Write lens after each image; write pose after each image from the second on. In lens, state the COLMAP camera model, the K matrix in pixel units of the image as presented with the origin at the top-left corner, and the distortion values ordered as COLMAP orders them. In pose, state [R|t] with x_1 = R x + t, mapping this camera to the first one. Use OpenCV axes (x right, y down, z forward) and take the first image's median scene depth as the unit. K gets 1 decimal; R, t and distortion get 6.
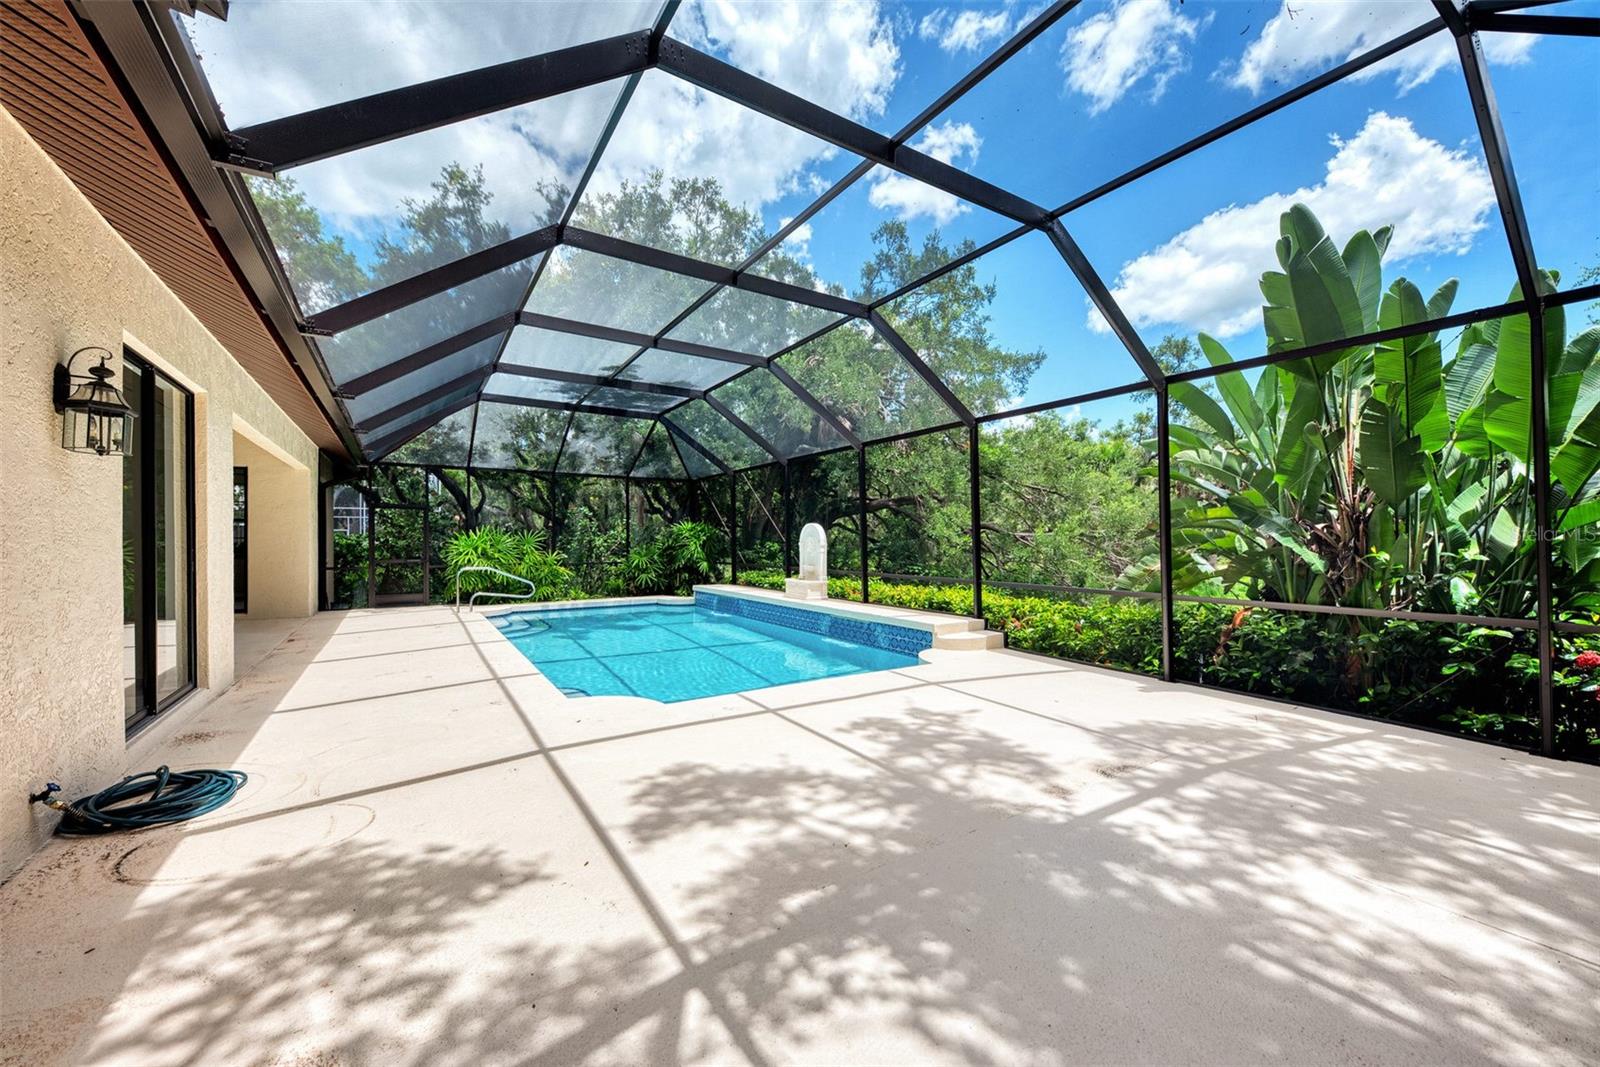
lens RADIAL K [[612.6, 0, 804.2], [0, 612.6, 531.7], [0, 0, 1]] dist [-0.003590, -0.001157]
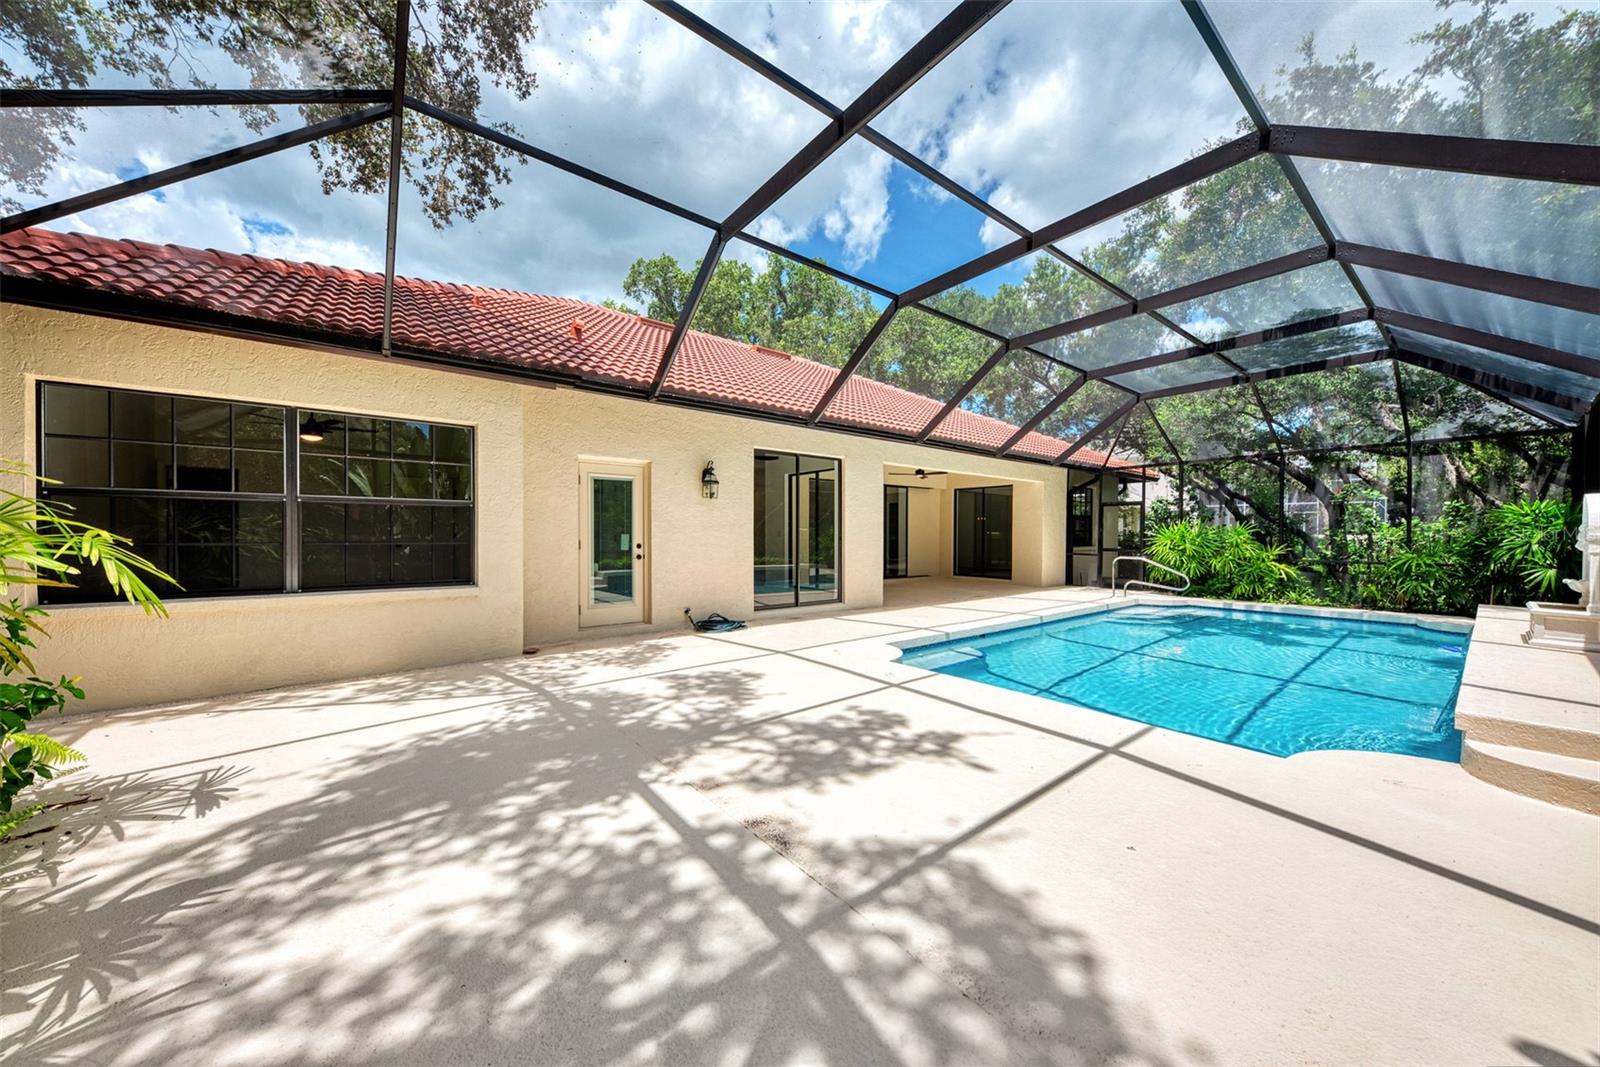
lens RADIAL K [[535.0, 0, 789.9], [0, 535.0, 532.9], [0, 0, 1]] dist [0.001461, -0.000068]
pose [[0.102378, 0.003843, -0.994738, 1.353555], [0.006121, 0.999971, 0.004493, 0.025396], [0.994727, -0.006549, 0.102352, 1.116872]]
